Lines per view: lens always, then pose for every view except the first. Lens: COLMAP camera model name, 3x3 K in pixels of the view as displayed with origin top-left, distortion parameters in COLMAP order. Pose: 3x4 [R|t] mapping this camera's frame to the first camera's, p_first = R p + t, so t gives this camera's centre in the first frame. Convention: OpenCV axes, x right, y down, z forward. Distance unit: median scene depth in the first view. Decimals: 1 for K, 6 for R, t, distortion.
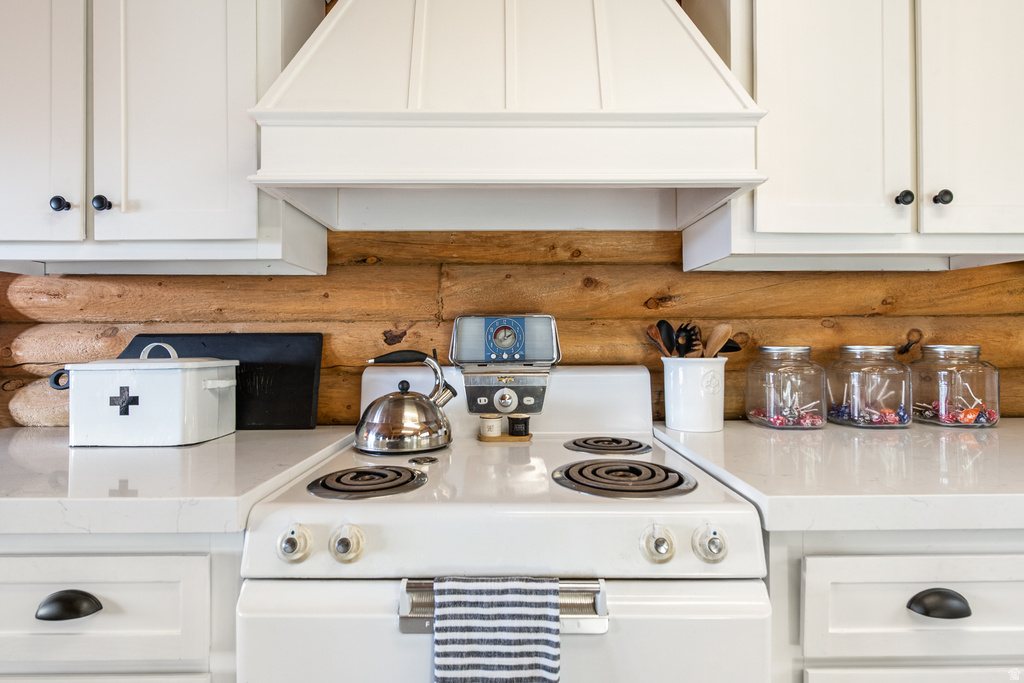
lens RADIAL K [[508.8, 0, 509.9], [0, 508.8, 333.5], [0, 0, 1]] dist [0.001755, -0.000550]
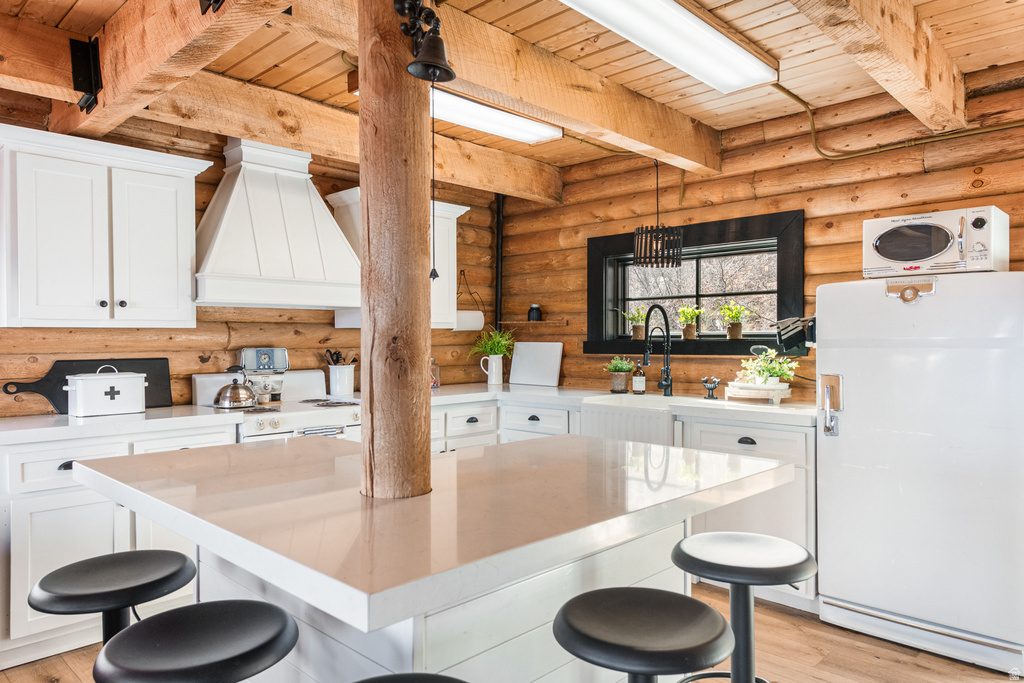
lens RADIAL K [[693.1, 0, 511.3], [0, 693.1, 346.6], [0, 0, 1]] dist [0.013997, 0.000596]
pose [[0.709538, -0.007641, 0.704626, -1.387667], [-0.007349, 0.999807, 0.018243, -0.107720], [-0.704629, -0.018122, 0.709345, -1.902022]]
